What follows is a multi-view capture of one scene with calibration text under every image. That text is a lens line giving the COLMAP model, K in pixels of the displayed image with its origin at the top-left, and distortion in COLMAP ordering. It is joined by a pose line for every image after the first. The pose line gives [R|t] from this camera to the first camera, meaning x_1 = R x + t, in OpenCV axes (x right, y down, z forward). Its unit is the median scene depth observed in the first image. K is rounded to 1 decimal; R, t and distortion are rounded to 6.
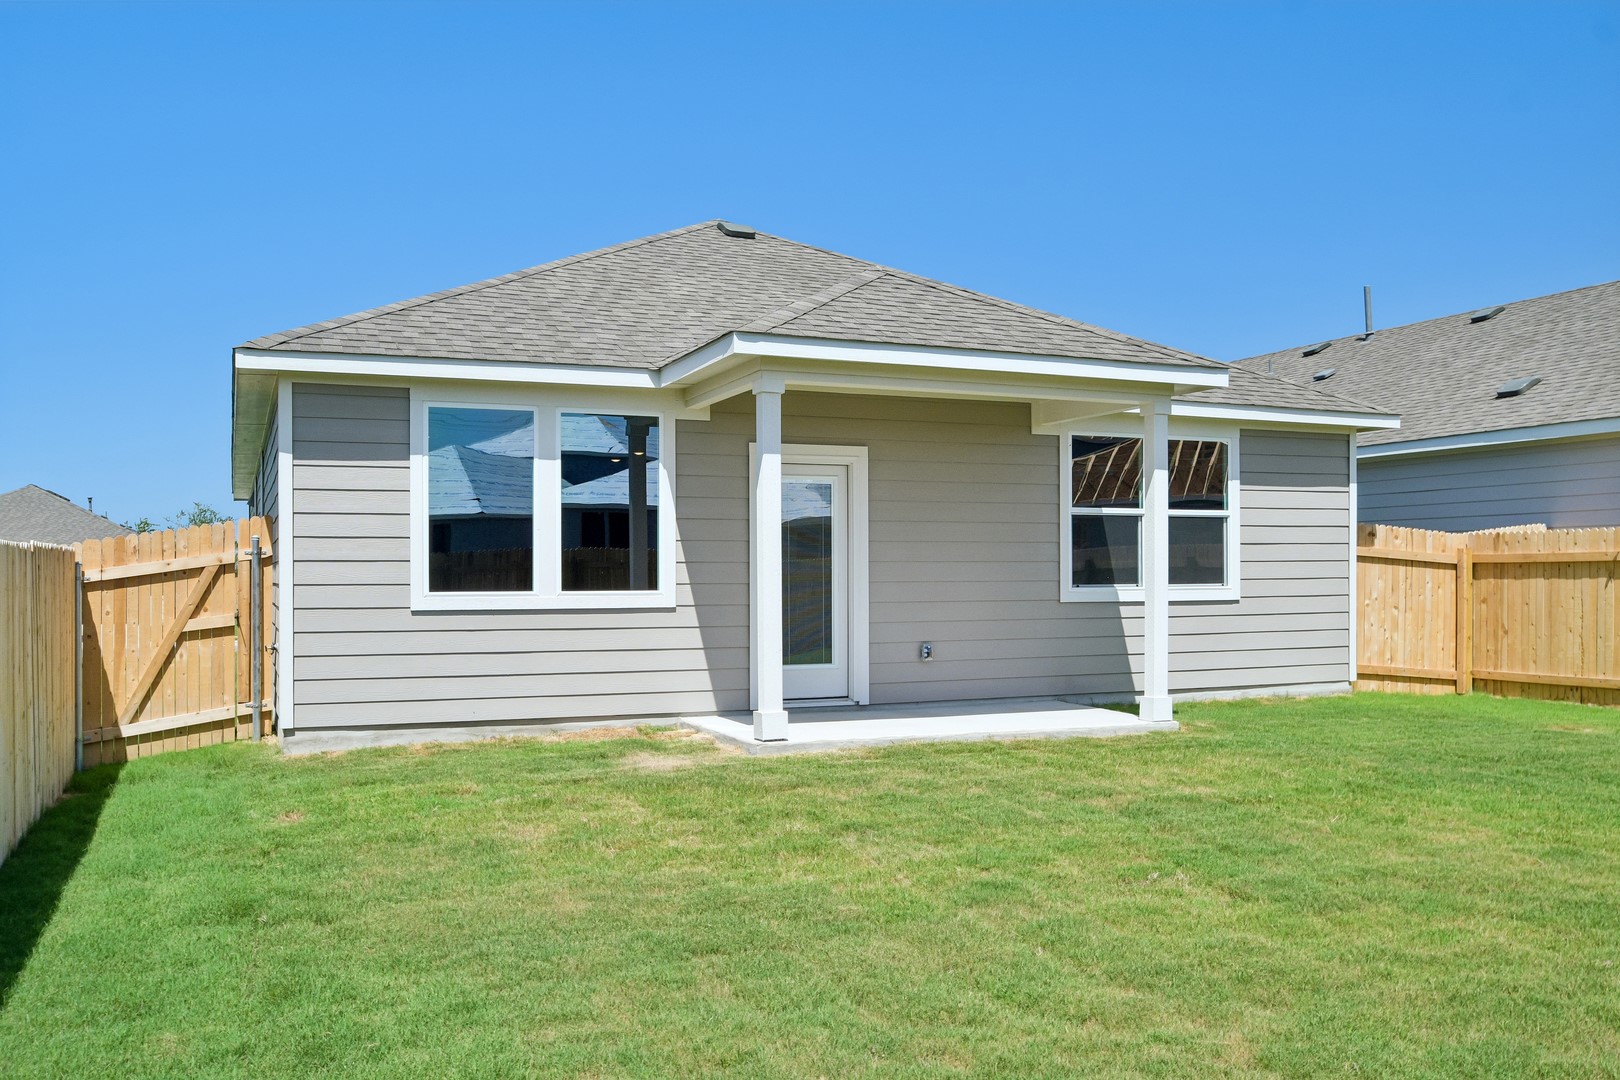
lens RADIAL K [[1380.8, 0, 811.5], [0, 1380.8, 550.9], [0, 0, 1]] dist [-0.044650, 0.002519]
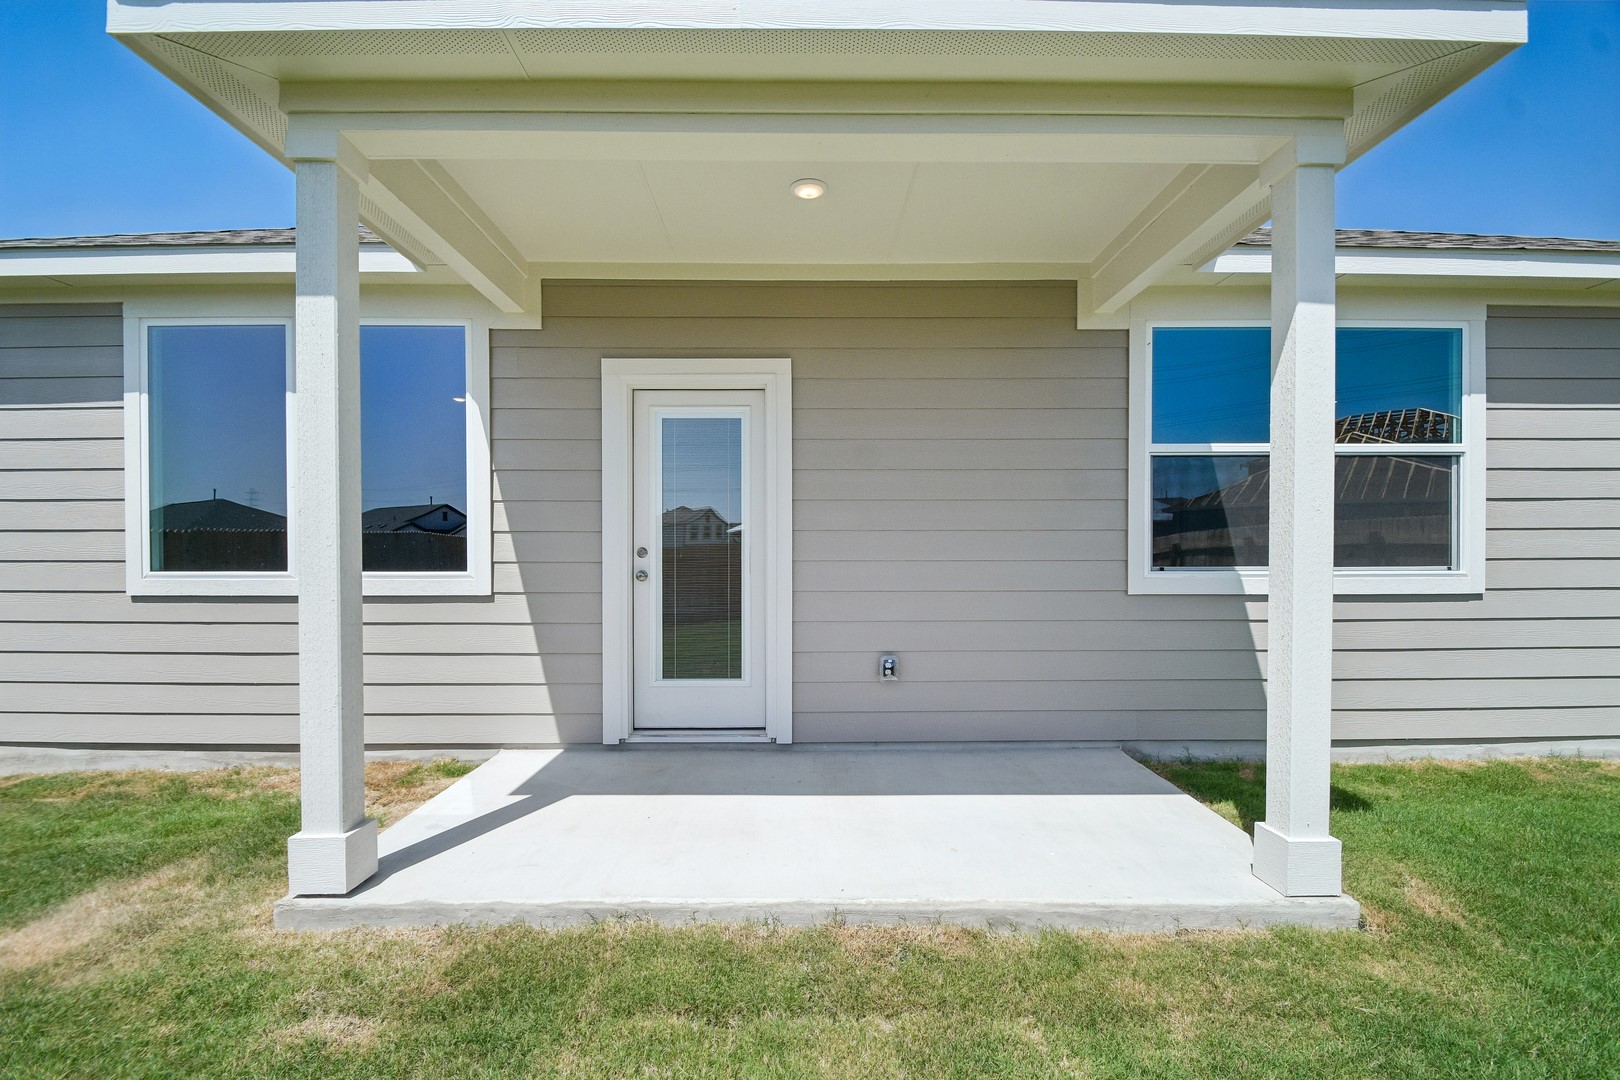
lens RADIAL K [[732.7, 0, 807.6], [0, 732.7, 547.9], [0, 0, 1]] dist [-0.001372, -0.003648]
pose [[0.922364, 0.002793, -0.386312, 0.174147], [0.004391, 0.999834, 0.017711, 0.009366], [0.386297, -0.018032, 0.922198, 0.634132]]
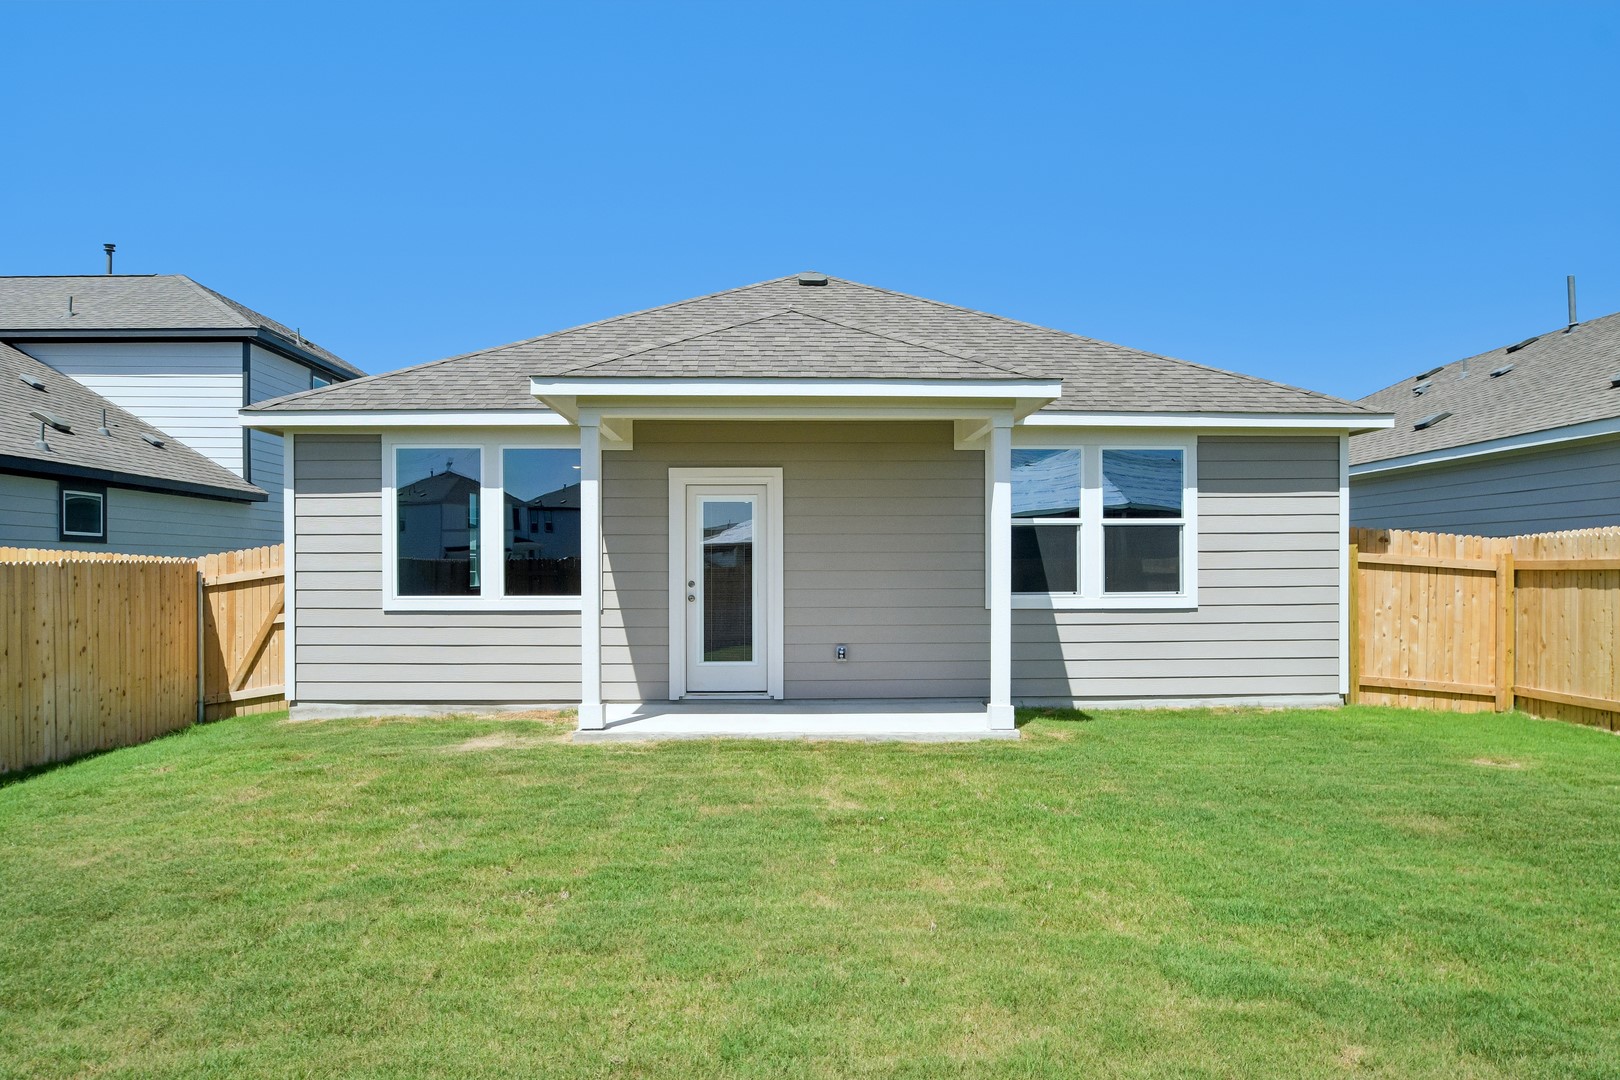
lens RADIAL K [[1142.3, 0, 803.1], [0, 1142.3, 550.5], [0, 0, 1]] dist [-0.032858, -0.004202]
pose [[0.930163, -0.004630, -0.367116, 0.370702], [0.005320, 0.999985, 0.000866, -0.008802], [0.367107, -0.002759, 0.930175, 0.139485]]
